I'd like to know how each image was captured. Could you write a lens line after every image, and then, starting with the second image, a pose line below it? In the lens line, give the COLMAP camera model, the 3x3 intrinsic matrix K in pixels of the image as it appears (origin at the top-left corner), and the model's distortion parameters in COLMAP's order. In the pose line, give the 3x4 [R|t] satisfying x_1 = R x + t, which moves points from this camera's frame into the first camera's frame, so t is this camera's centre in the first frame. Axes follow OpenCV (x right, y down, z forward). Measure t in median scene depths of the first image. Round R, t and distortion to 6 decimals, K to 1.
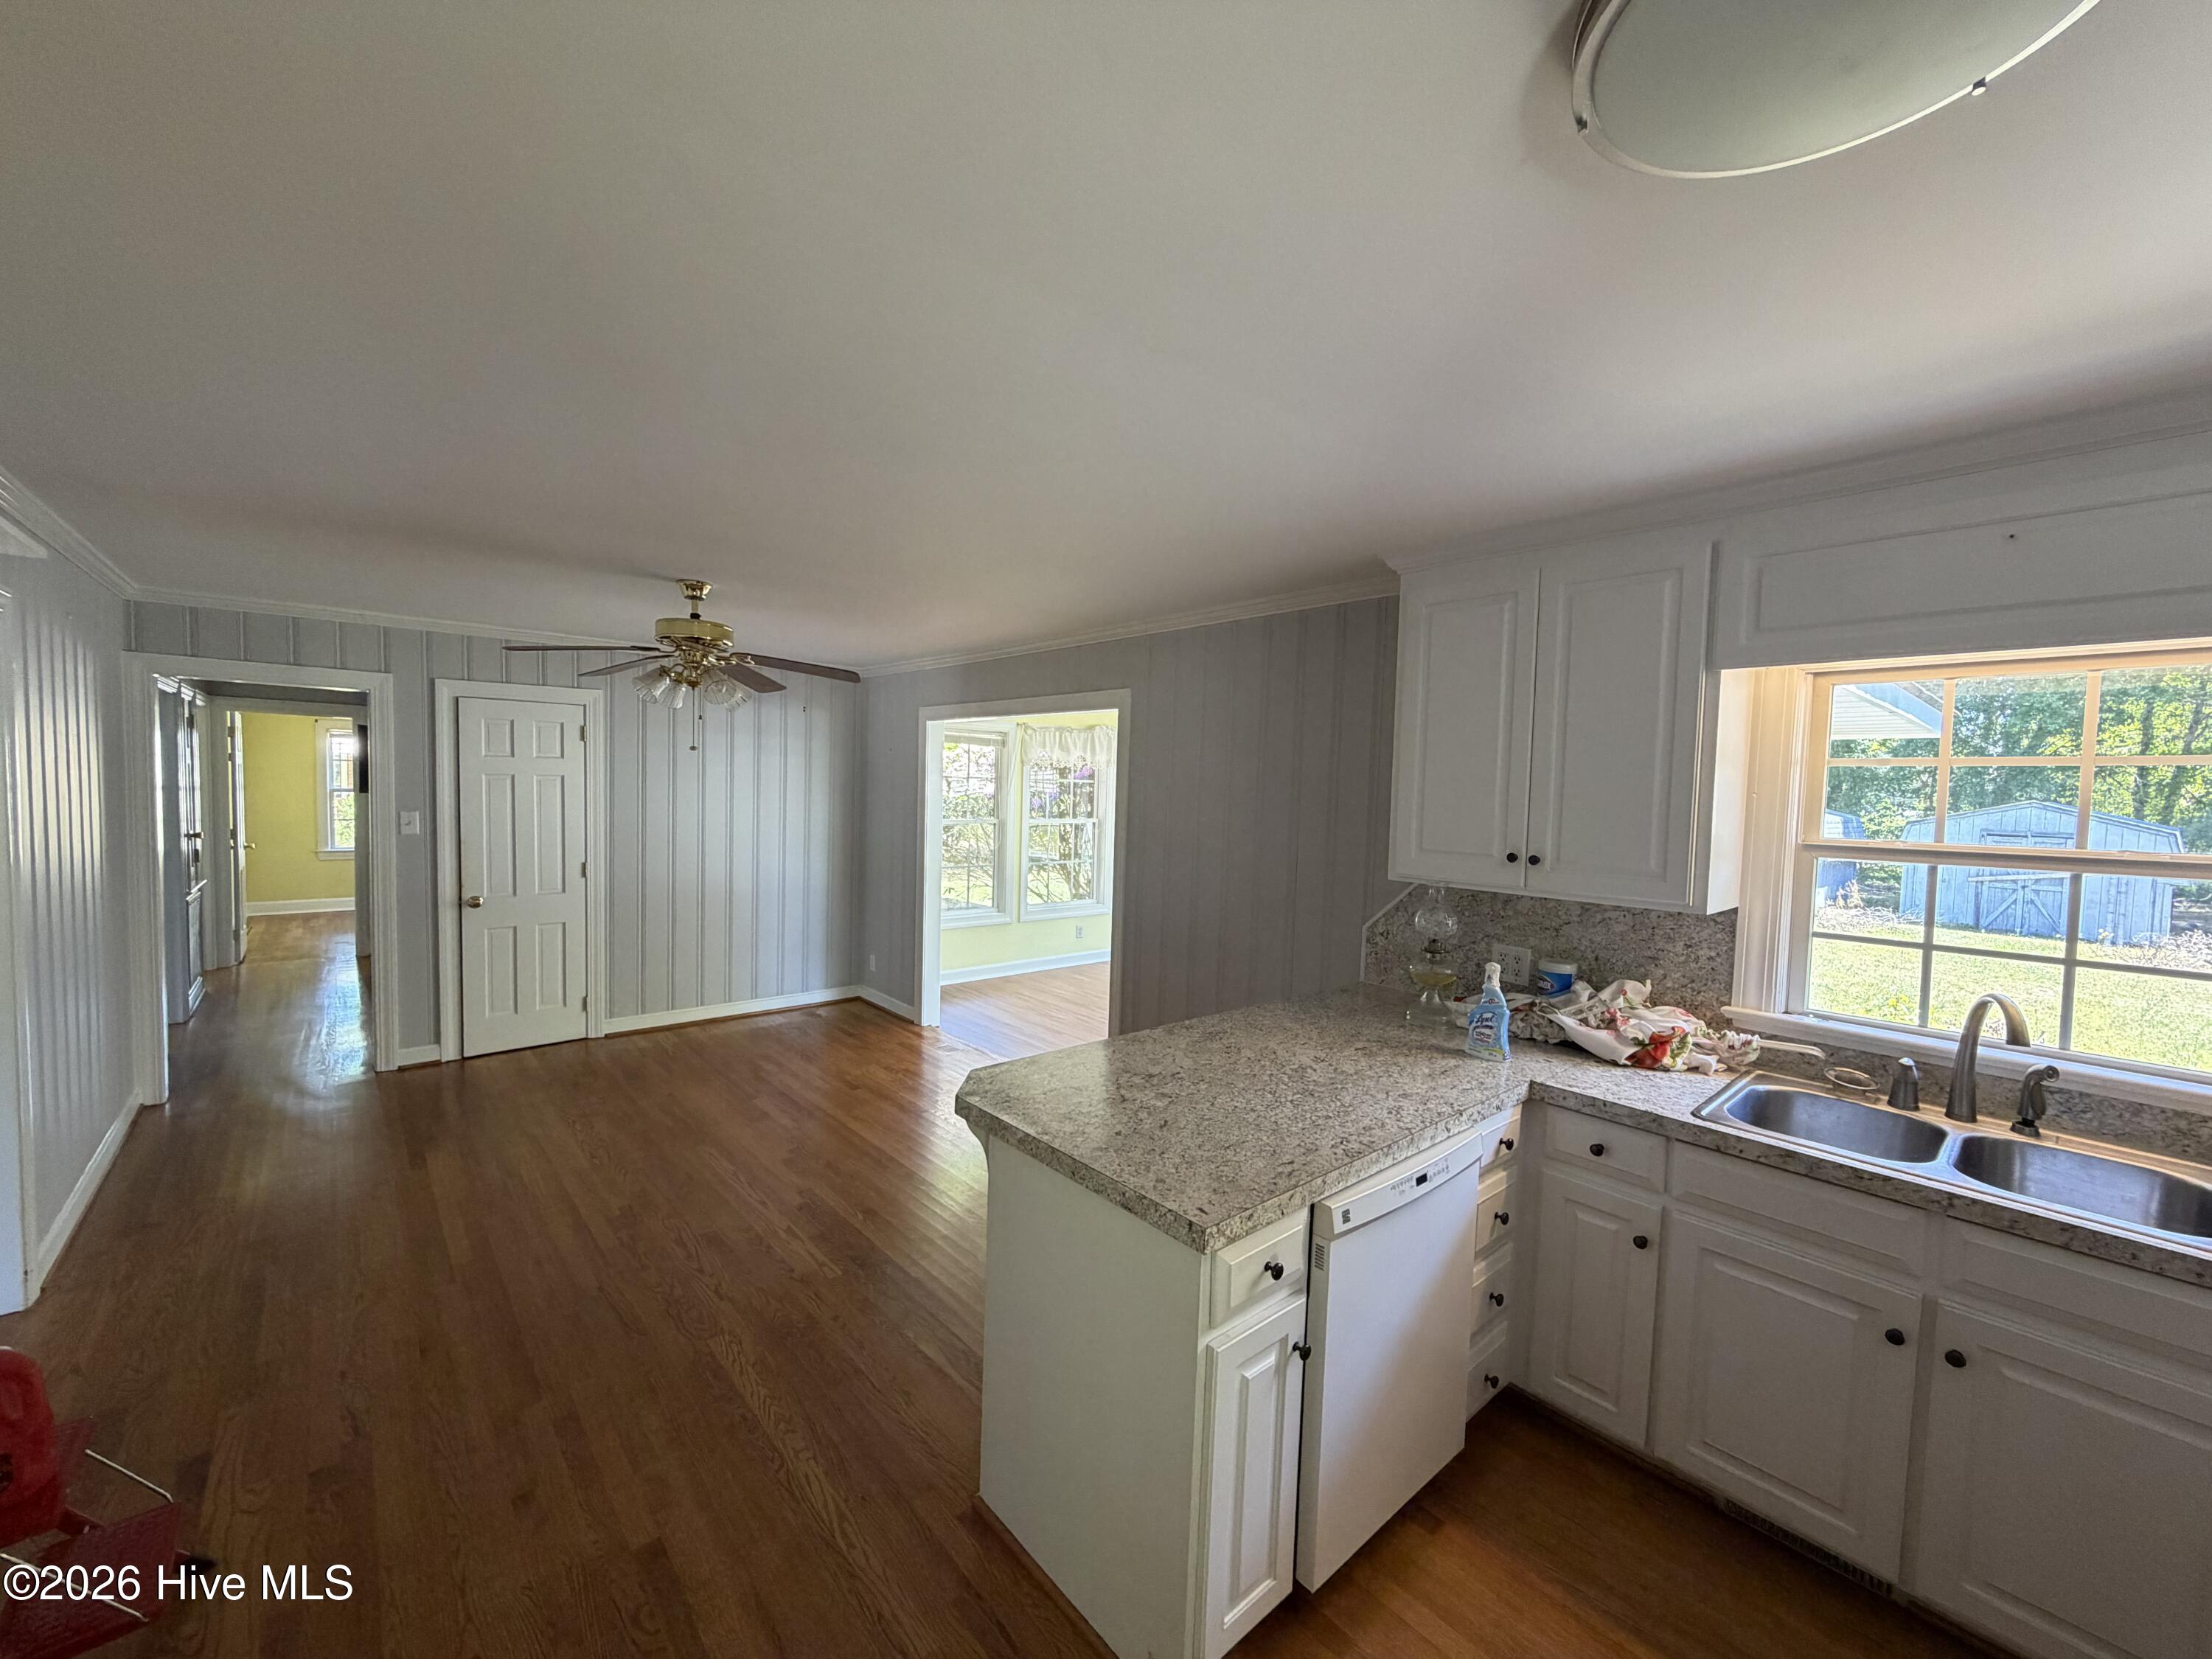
lens RADIAL K [[892.2, 0, 1108.0], [0, 892.2, 825.8], [0, 0, 1]] dist [-0.002698, -0.000045]
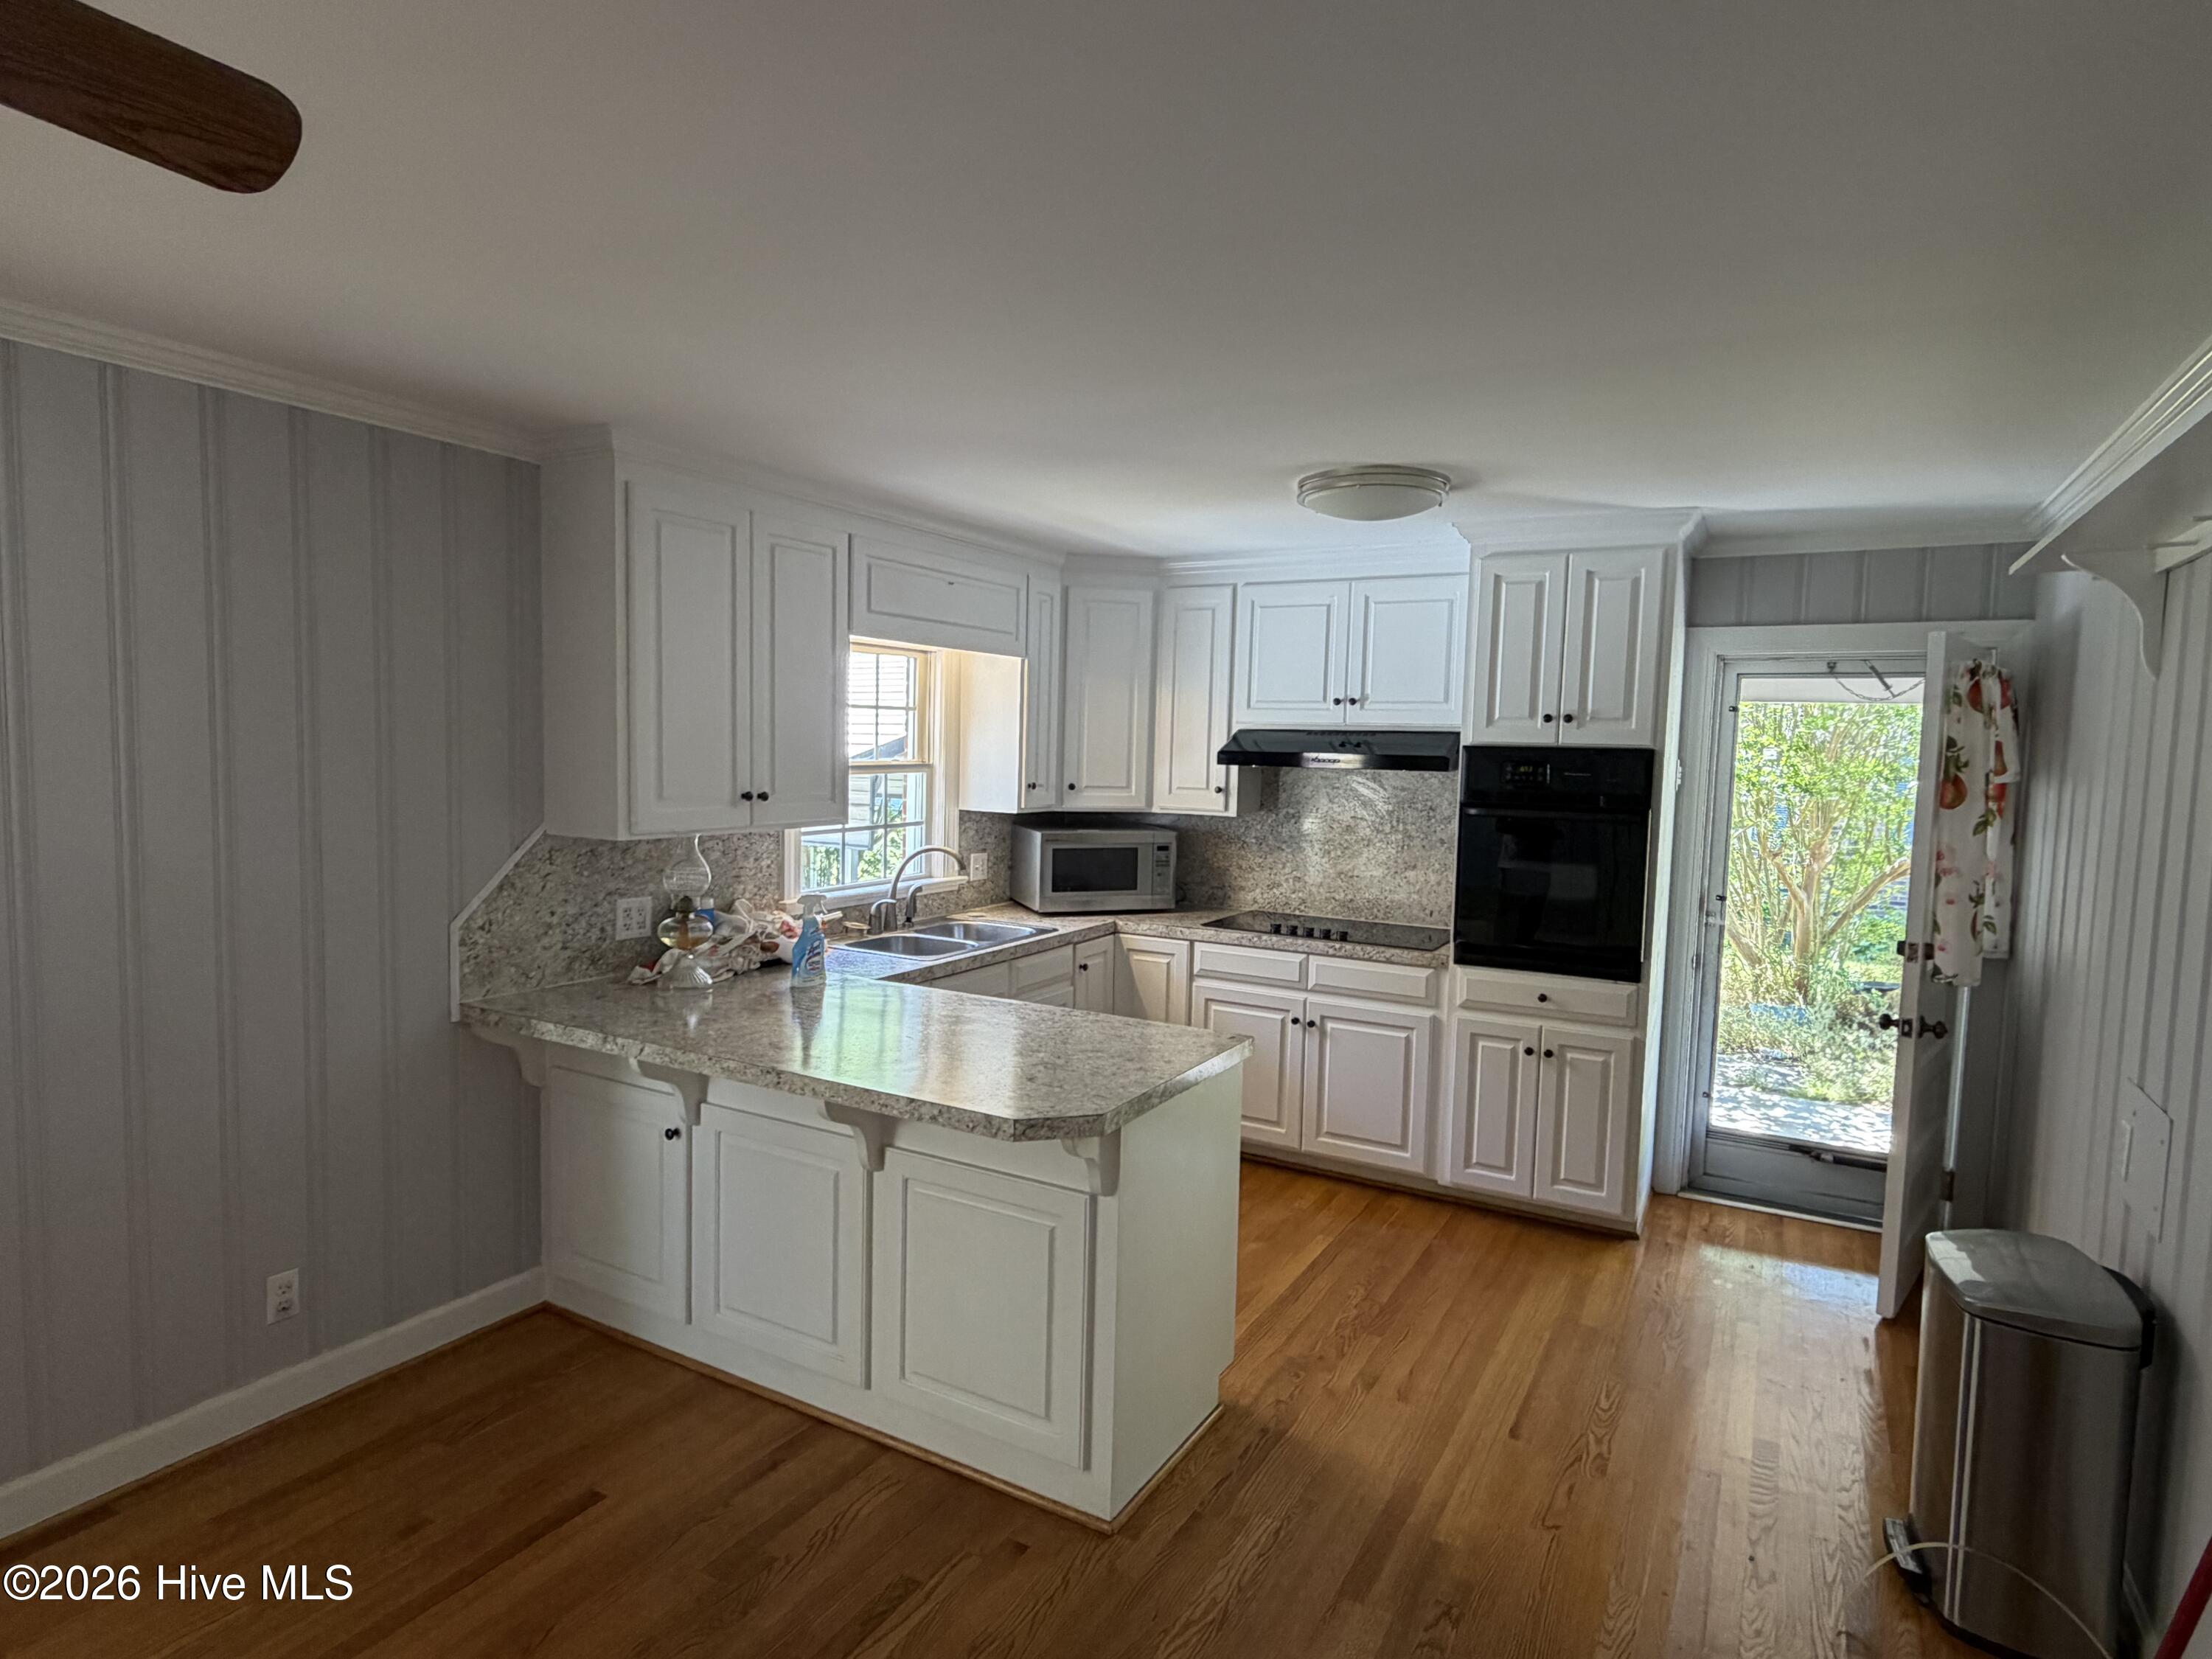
lens RADIAL K [[1192.4, 0, 1107.1], [0, 1192.4, 833.7], [0, 0, 1]] dist [0.003360, -0.002026]
pose [[-0.323605, -0.108227, 0.939982, -0.893910], [0.012856, 0.992842, 0.118739, -0.072377], [-0.946105, 0.050509, -0.319898, 0.994608]]
